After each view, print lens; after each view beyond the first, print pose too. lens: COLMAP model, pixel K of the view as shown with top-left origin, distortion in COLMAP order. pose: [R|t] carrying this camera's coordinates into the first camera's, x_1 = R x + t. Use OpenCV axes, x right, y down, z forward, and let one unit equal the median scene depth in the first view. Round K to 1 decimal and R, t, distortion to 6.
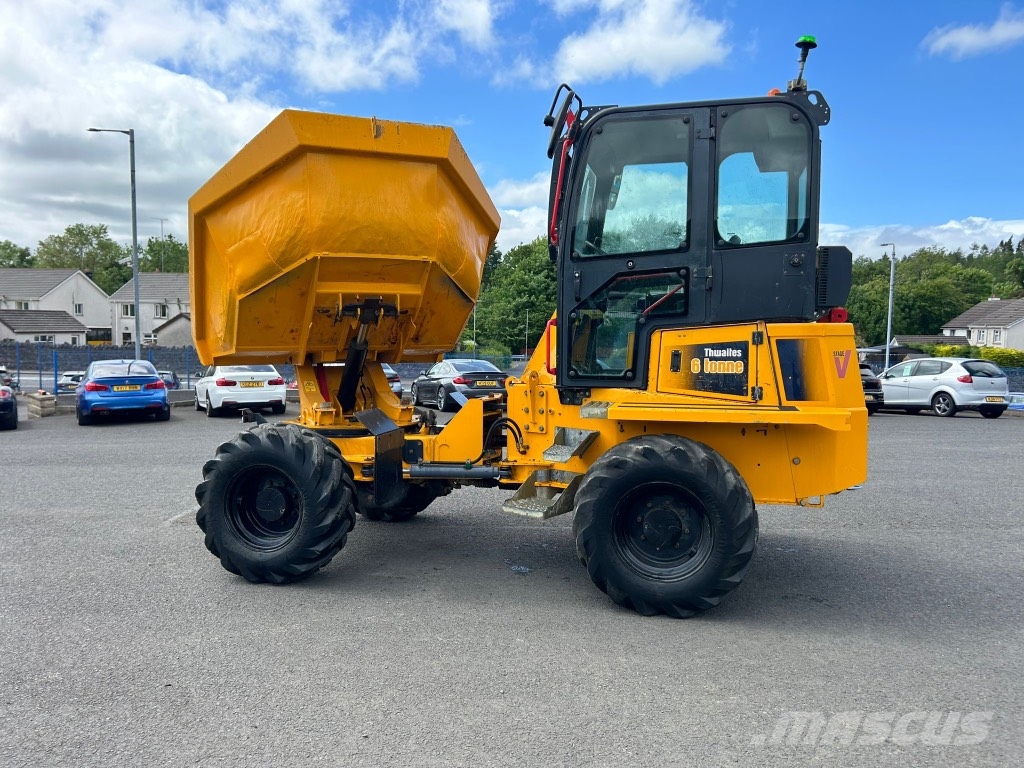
lens RADIAL K [[780.3, 0, 494.0], [0, 780.3, 379.9], [0, 0, 1]] dist [0.026195, -0.009844]
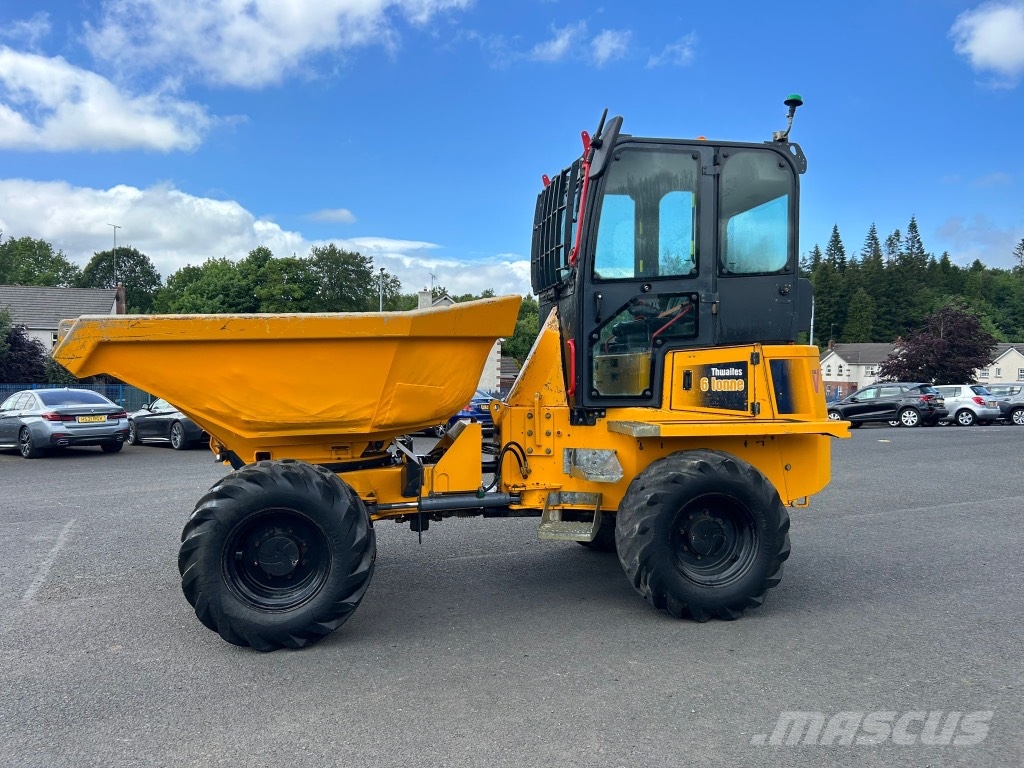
lens RADIAL K [[780.3, 0, 494.0], [0, 780.3, 379.9], [0, 0, 1]] dist [0.026195, -0.009844]
pose [[0.913176, -0.011447, 0.407405, -0.435359], [0.026538, 0.999154, -0.031411, 0.002080], [-0.406700, 0.039496, 0.912707, 0.133054]]
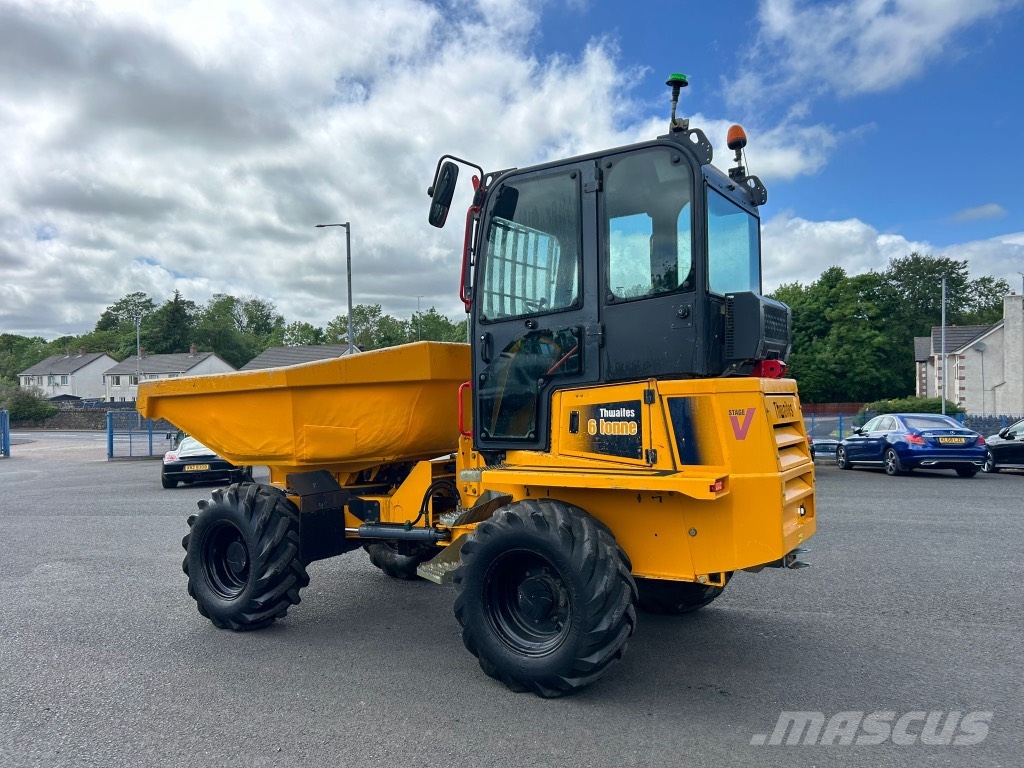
lens RADIAL K [[778.9, 0, 490.4], [0, 778.9, 381.1], [0, 0, 1]] dist [0.048239, -0.057266]
pose [[0.943377, -0.031059, -0.330264, 0.446343], [0.006657, 0.997179, -0.074761, -0.003558], [0.331654, 0.068329, 0.940923, 0.063332]]
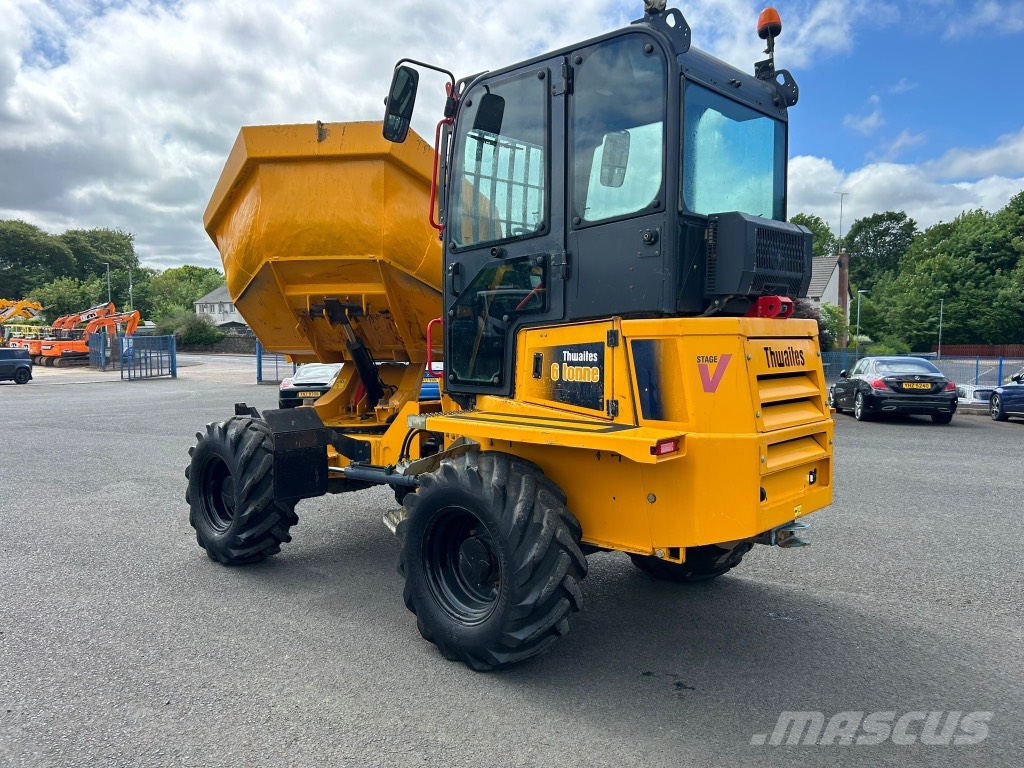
lens RADIAL K [[778.9, 0, 490.4], [0, 778.9, 381.1], [0, 0, 1]] dist [0.048239, -0.057266]
pose [[0.866421, 0.024516, -0.498711, 0.597579], [-0.021298, 0.999699, 0.012142, -0.016345], [0.498859, 0.000101, 0.866683, 0.246685]]
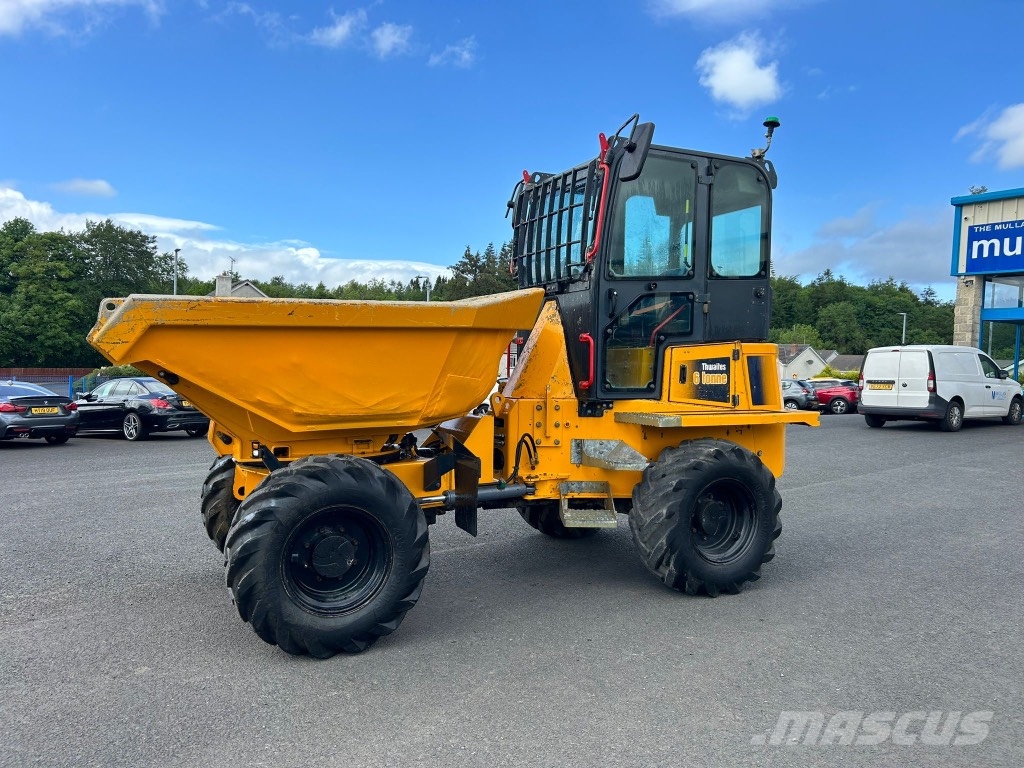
lens RADIAL K [[780.3, 0, 494.0], [0, 780.3, 379.9], [0, 0, 1]] dist [0.026195, -0.009844]
pose [[0.771986, -0.008881, 0.635578, -0.696343], [0.024766, 0.999563, -0.016114, -0.003922], [-0.635157, 0.028181, 0.771869, 0.289564]]
